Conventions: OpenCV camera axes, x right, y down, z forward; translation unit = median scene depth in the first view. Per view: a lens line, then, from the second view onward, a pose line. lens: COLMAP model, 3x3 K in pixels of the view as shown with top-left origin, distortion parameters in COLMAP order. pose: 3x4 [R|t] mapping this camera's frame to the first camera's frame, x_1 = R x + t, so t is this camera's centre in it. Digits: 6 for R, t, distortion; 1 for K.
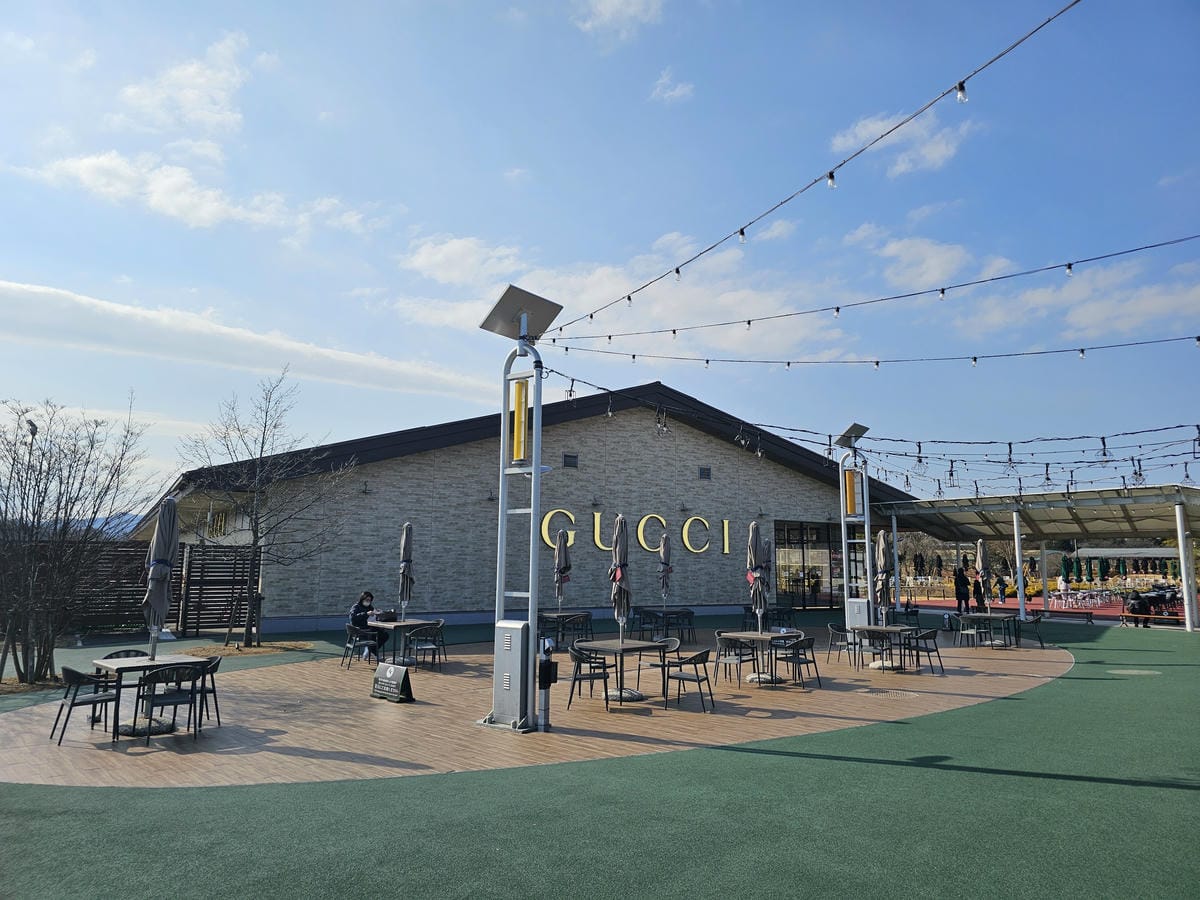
lens RADIAL K [[907.2, 0, 600.8], [0, 907.2, 443.4], [0, 0, 1]] dist [0.056980, -0.002152]
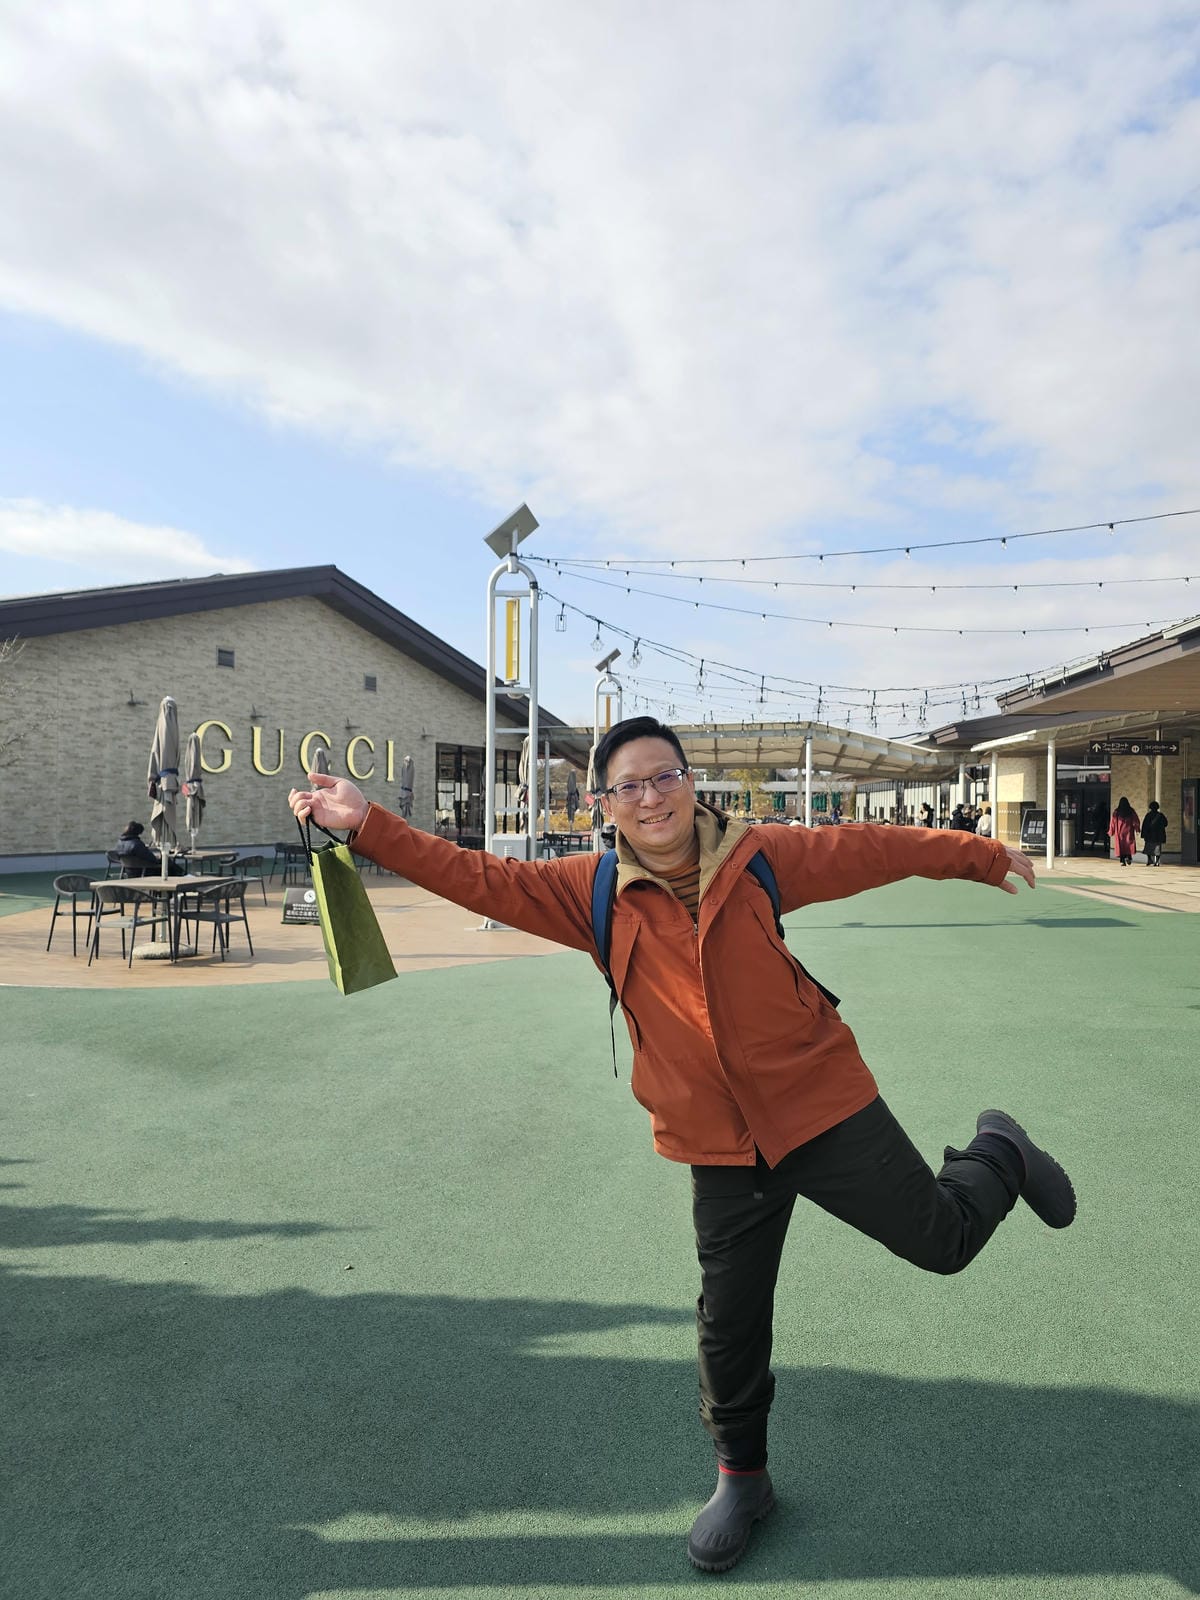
lens RADIAL K [[1209.6, 0, 597.0], [0, 1209.6, 808.7], [0, 0, 1]] dist [0.056980, -0.002152]
pose [[0.856960, 0.008270, 0.515317, -0.291051], [-0.083936, 0.988761, 0.123716, -0.008625], [-0.508503, -0.149273, 0.848023, -0.052745]]
